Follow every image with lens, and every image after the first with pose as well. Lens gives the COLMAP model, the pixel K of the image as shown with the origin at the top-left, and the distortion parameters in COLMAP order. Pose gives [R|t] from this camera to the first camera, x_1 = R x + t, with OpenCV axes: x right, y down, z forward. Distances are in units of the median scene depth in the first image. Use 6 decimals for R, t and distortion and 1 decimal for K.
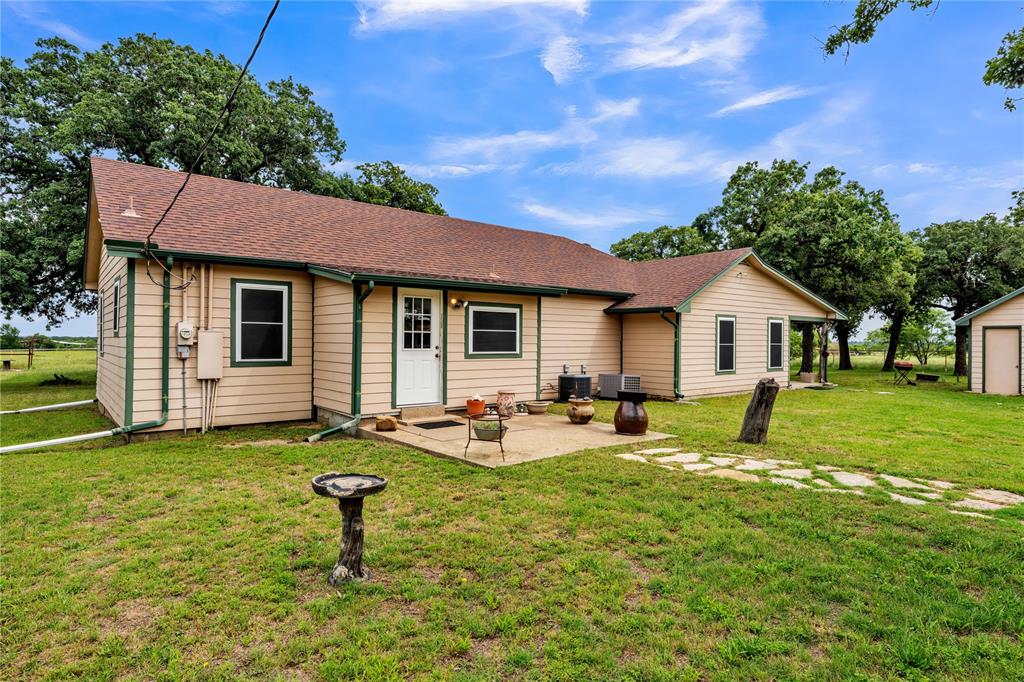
lens RADIAL K [[573.3, 0, 512.0], [0, 573.3, 341.0], [0, 0, 1]] dist [-0.000148, -0.000336]
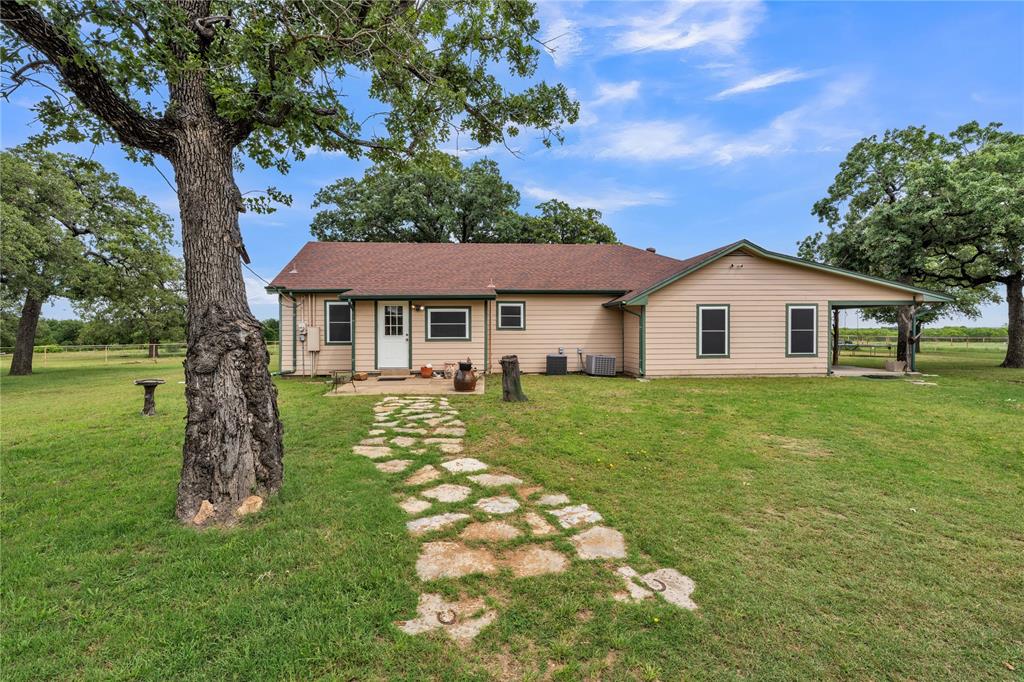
lens RADIAL K [[475.0, 0, 512.0], [0, 475.0, 341.0], [0, 0, 1]] dist [0.001156, -0.000095]
pose [[0.815446, 0.001502, -0.578831, 0.923077], [0.009934, 0.999813, 0.016590, 0.009524], [0.578747, -0.019278, 0.815279, 0.042955]]
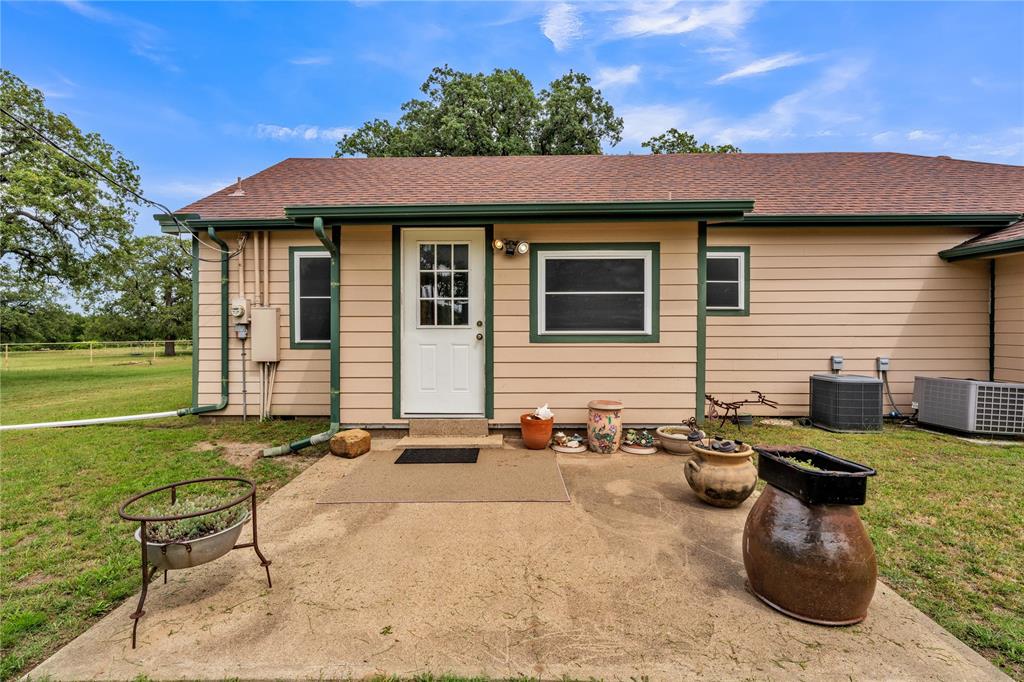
lens RADIAL K [[475.0, 0, 512.0], [0, 475.0, 341.0], [0, 0, 1]] dist [0.001156, -0.000095]
pose [[0.759329, 0.008437, -0.650653, 0.224090], [0.008097, 0.999716, 0.022412, 0.018800], [0.650657, -0.022286, 0.759045, 0.636049]]
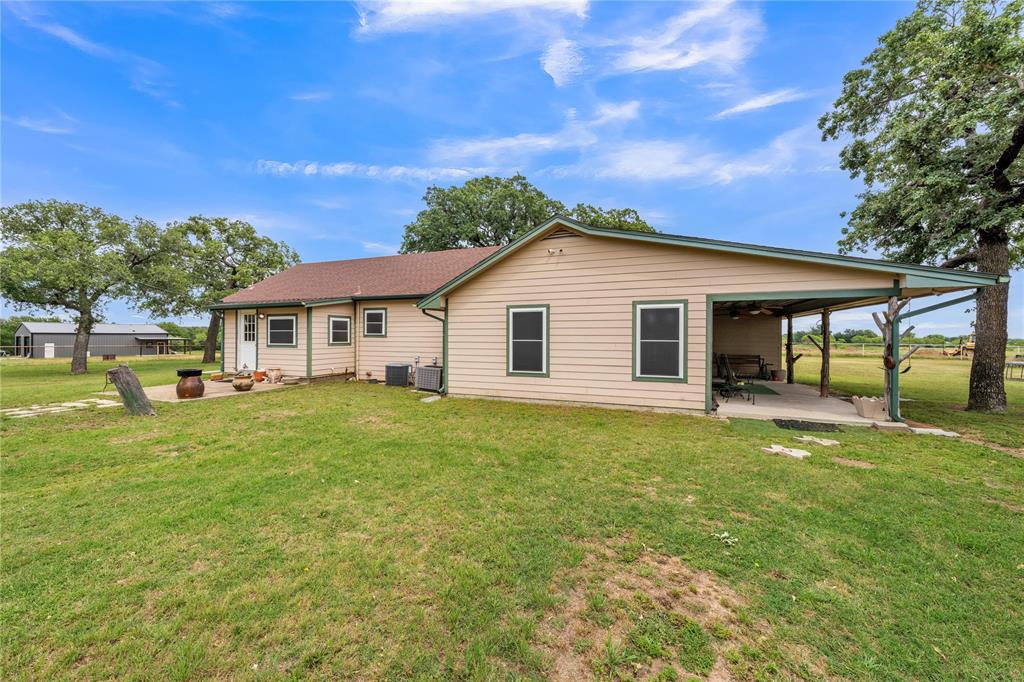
lens RADIAL K [[401.4, 0, 512.0], [0, 401.4, 341.0], [0, 0, 1]] dist [0.000302, -0.000002]
pose [[0.472074, 0.002190, -0.881556, 1.379111], [-0.001328, 0.999998, 0.001773, 0.008734], [0.881558, 0.000334, 0.472076, 1.108458]]
